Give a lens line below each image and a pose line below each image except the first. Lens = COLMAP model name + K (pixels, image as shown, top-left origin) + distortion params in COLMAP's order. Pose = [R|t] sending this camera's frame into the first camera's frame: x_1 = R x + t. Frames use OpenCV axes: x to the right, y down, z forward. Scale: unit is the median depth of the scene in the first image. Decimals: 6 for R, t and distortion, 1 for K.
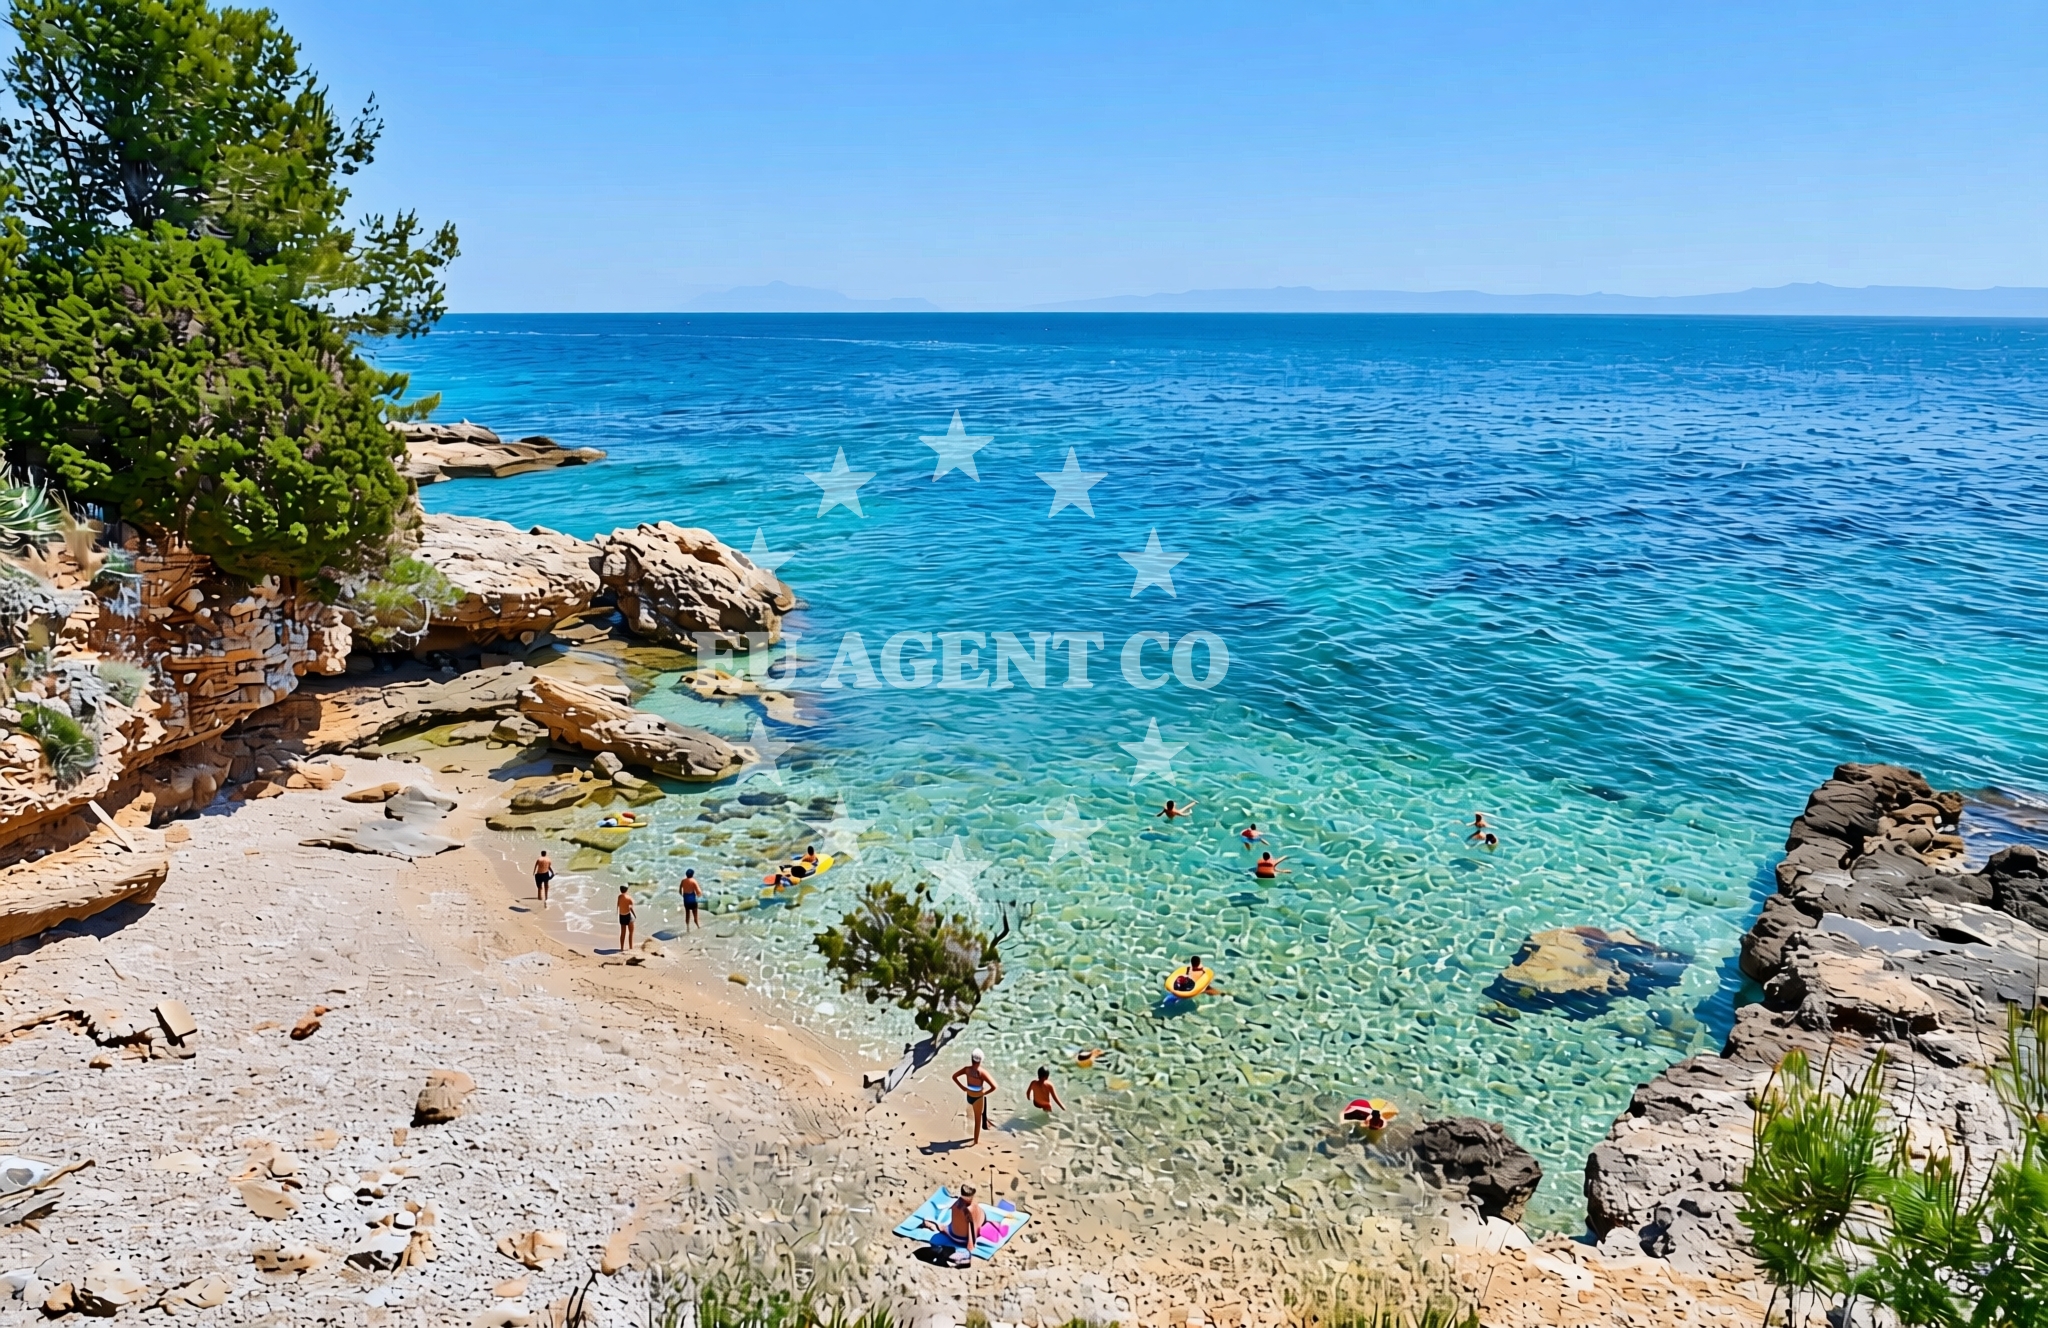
lens RADIAL K [[1345.6, 0, 960.3], [0, 1345.6, 677.4], [0, 0, 1]] dist [0.045263, 0.002459]
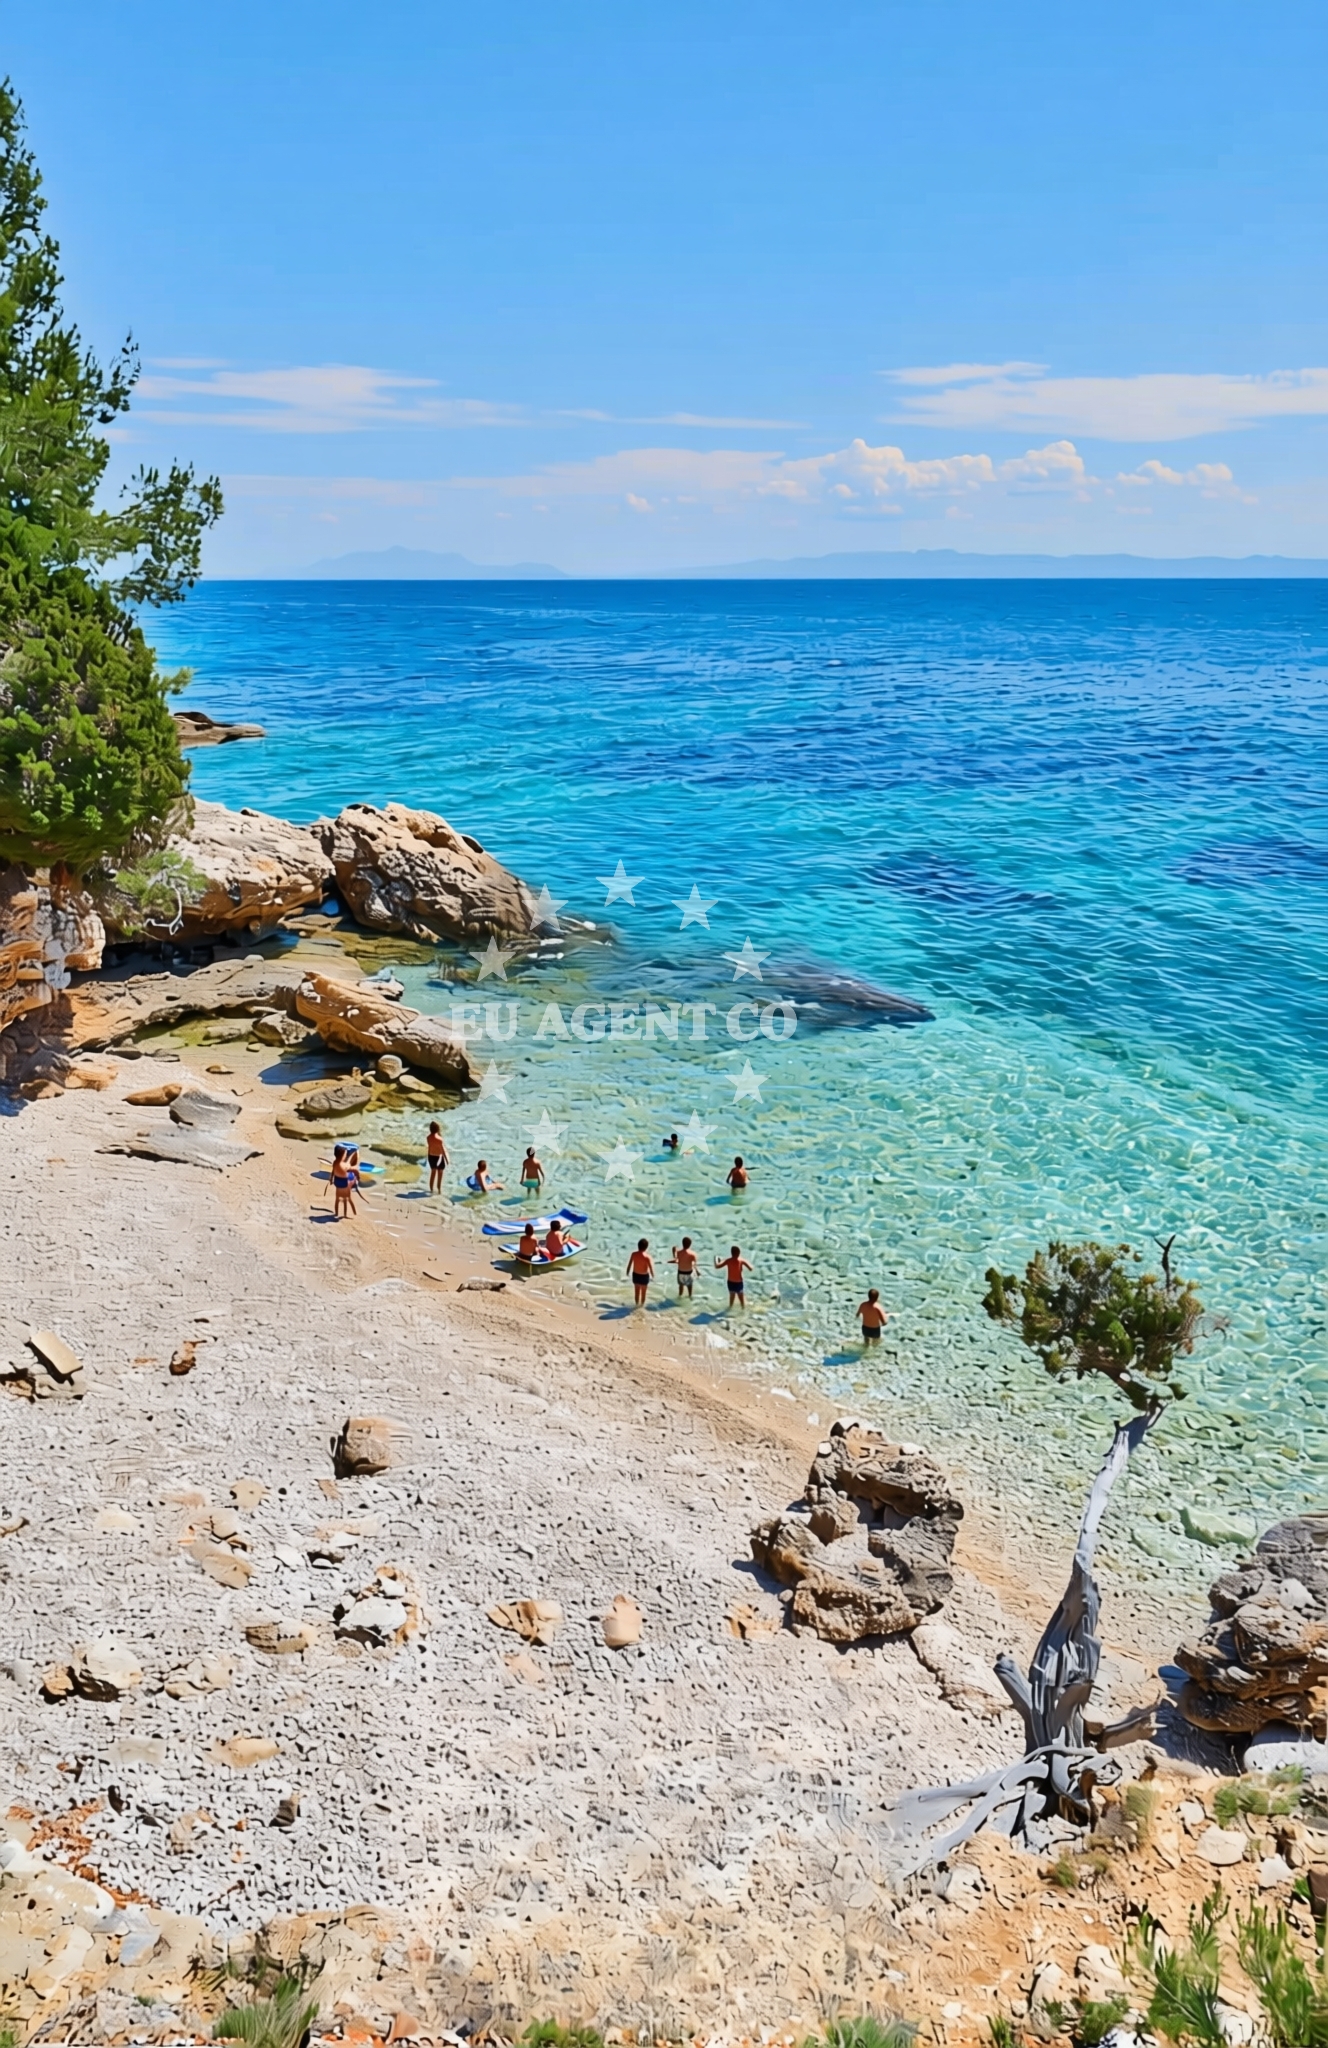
lens RADIAL K [[1345.6, 0, 589.9], [0, 1345.6, 1051.6], [0, 0, 1]] dist [0.045263, 0.002459]
pose [[0.999880, 0.005339, 0.014576, -0.145619], [-0.006339, 0.997564, 0.069468, -0.013859], [-0.014170, -0.069552, 0.997478, 0.057915]]
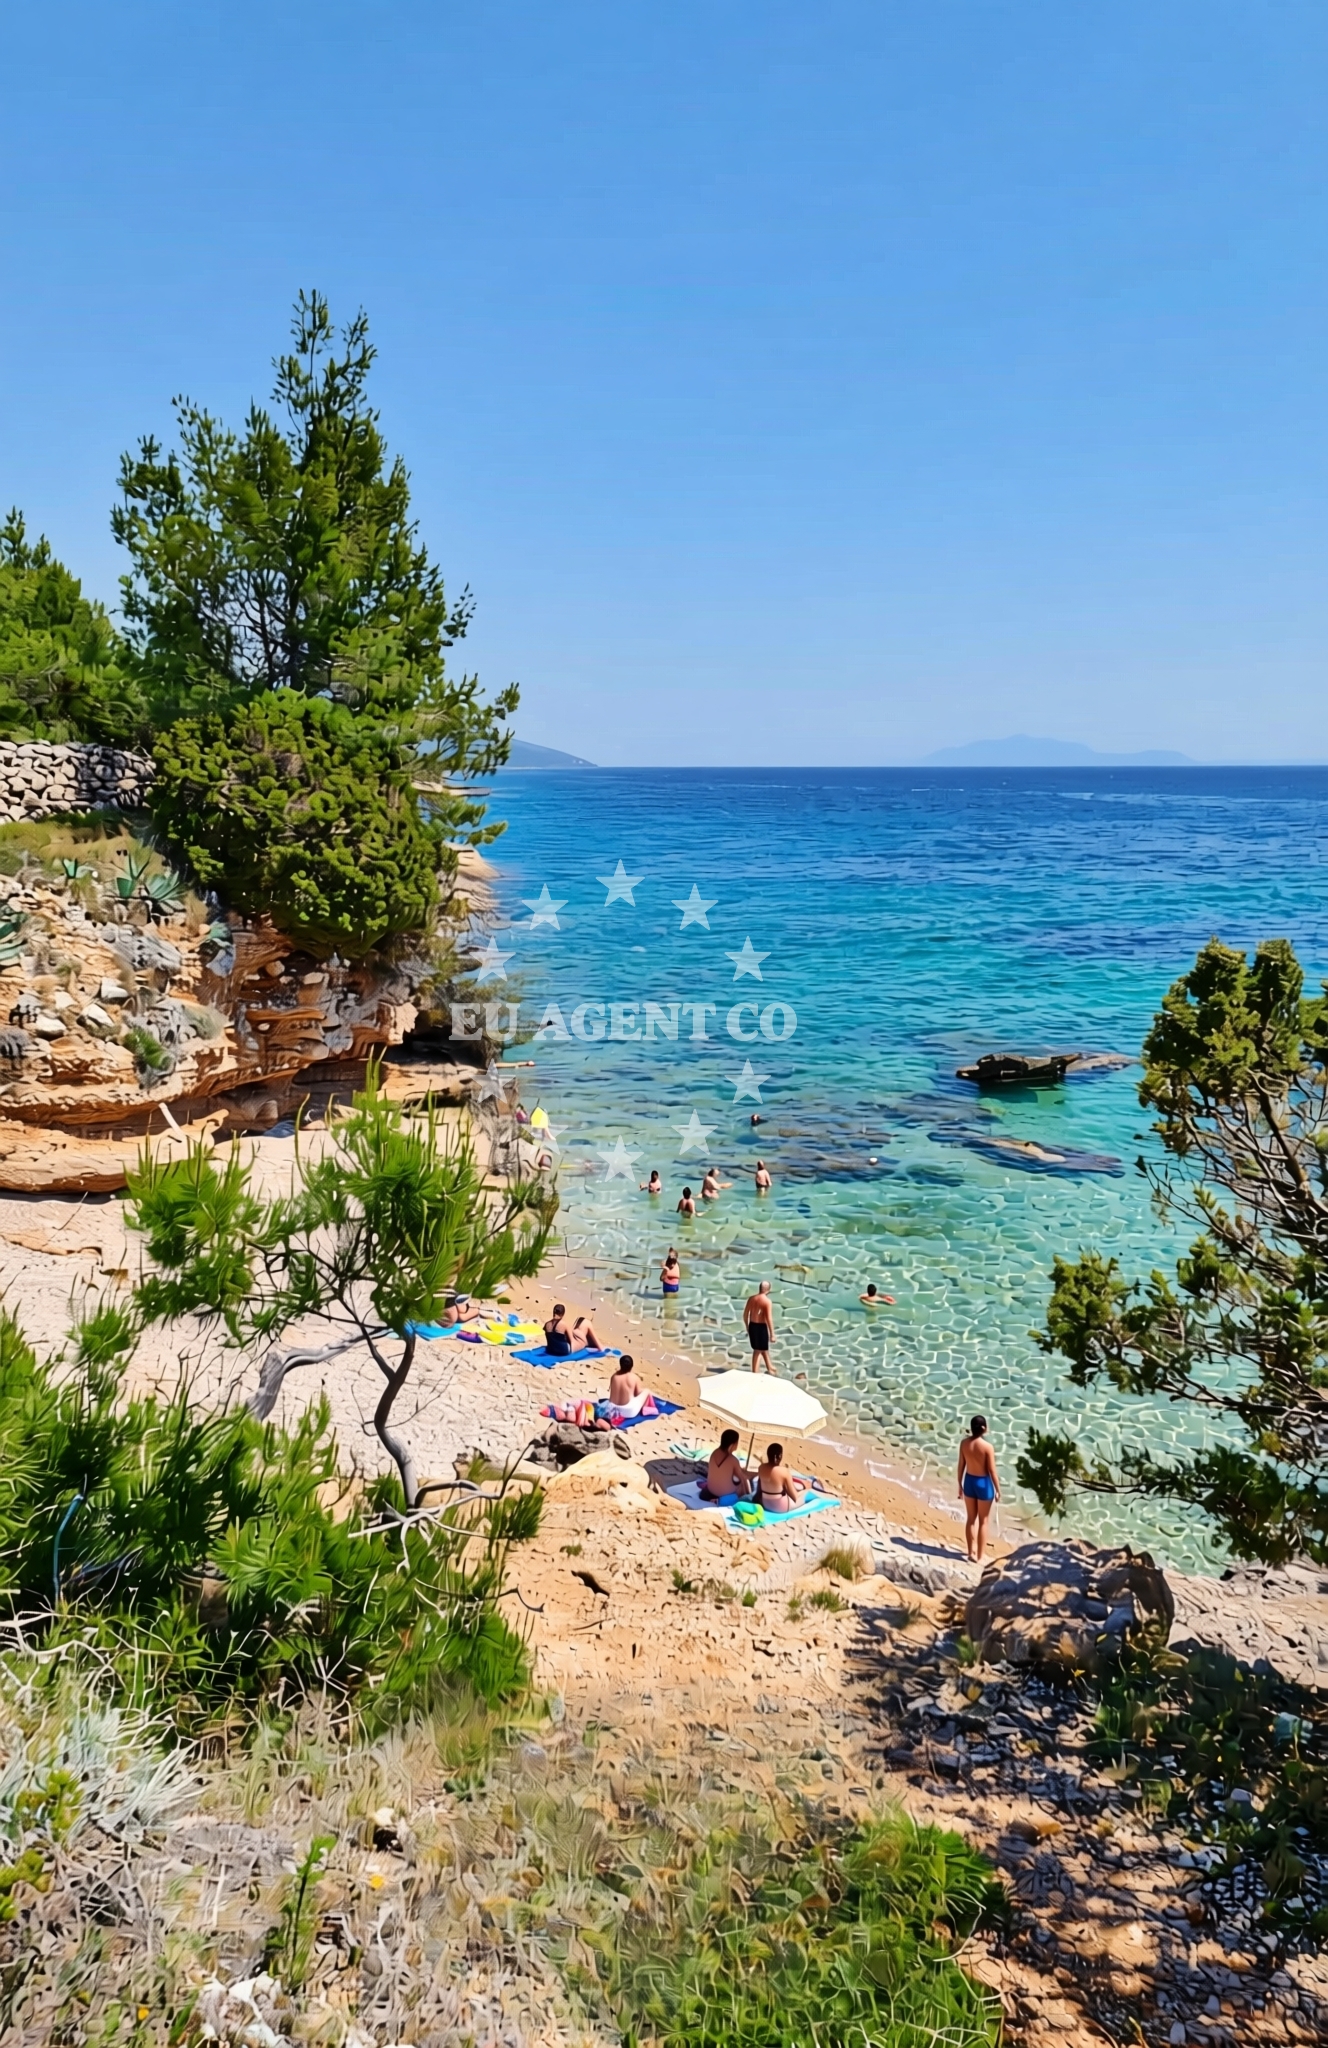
lens RADIAL K [[1345.6, 0, 638.7], [0, 1345.6, 1057.6], [0, 0, 1]] dist [0.045263, 0.002459]
pose [[0.917753, 0.111236, -0.381257, 0.236227], [-0.131286, 0.990980, -0.026898, 0.014686], [0.374826, 0.074739, 0.924078, -0.048203]]
